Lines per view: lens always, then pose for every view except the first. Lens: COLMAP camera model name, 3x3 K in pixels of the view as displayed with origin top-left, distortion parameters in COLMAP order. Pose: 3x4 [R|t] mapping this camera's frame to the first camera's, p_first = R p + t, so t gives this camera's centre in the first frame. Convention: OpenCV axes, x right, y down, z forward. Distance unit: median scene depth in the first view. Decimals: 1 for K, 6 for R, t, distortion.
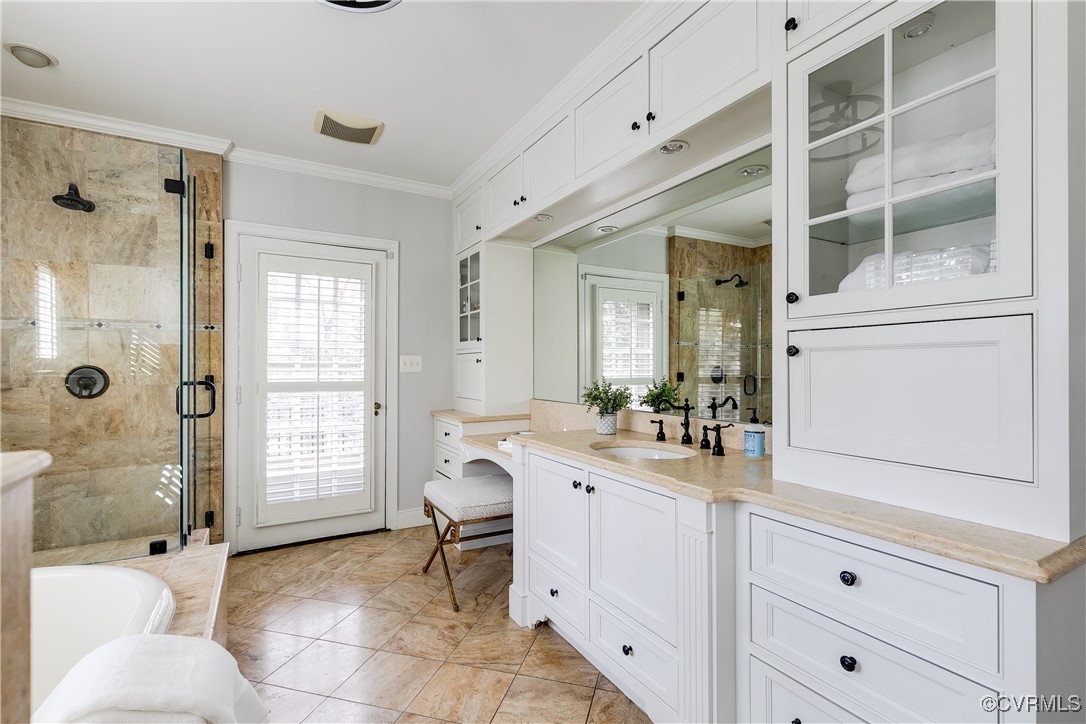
lens RADIAL K [[493.3, 0, 541.7], [0, 493.3, 366.2], [0, 0, 1]] dist [0.001853, 0.000193]
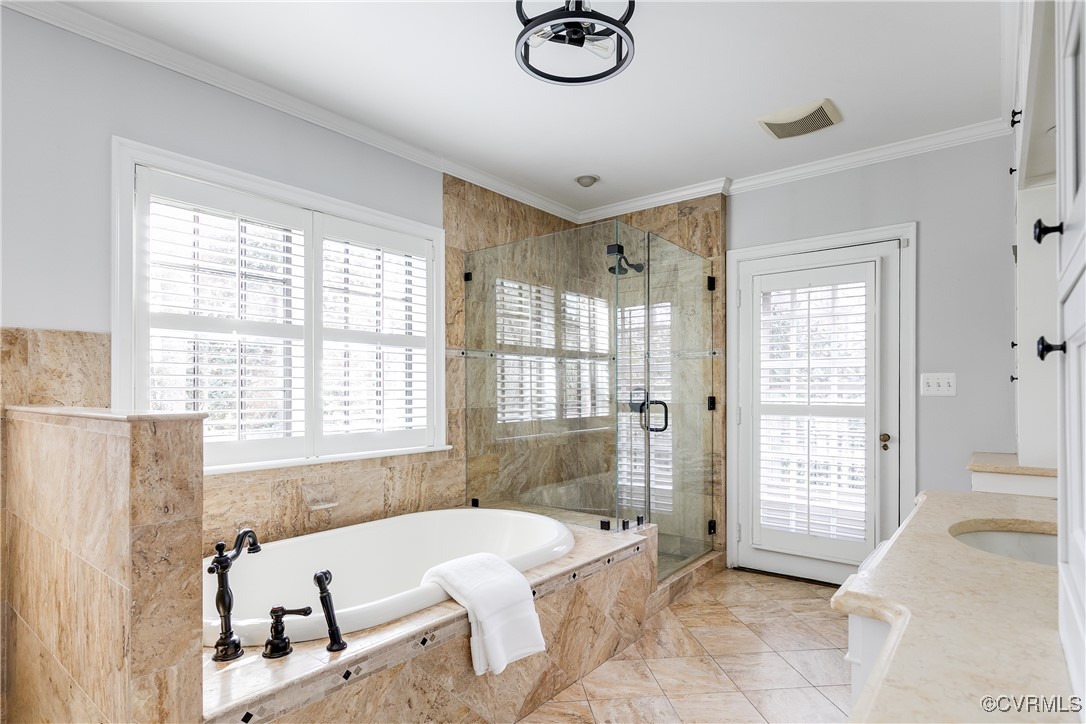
lens RADIAL K [[573.8, 0, 540.6], [0, 573.8, 388.1], [0, 0, 1]] dist [-0.005544, -0.000565]
pose [[0.363164, -0.003906, -0.931717, 0.368939], [0.003963, 0.999989, -0.002647, 0.001284], [0.931717, -0.002732, 0.363175, 0.171833]]
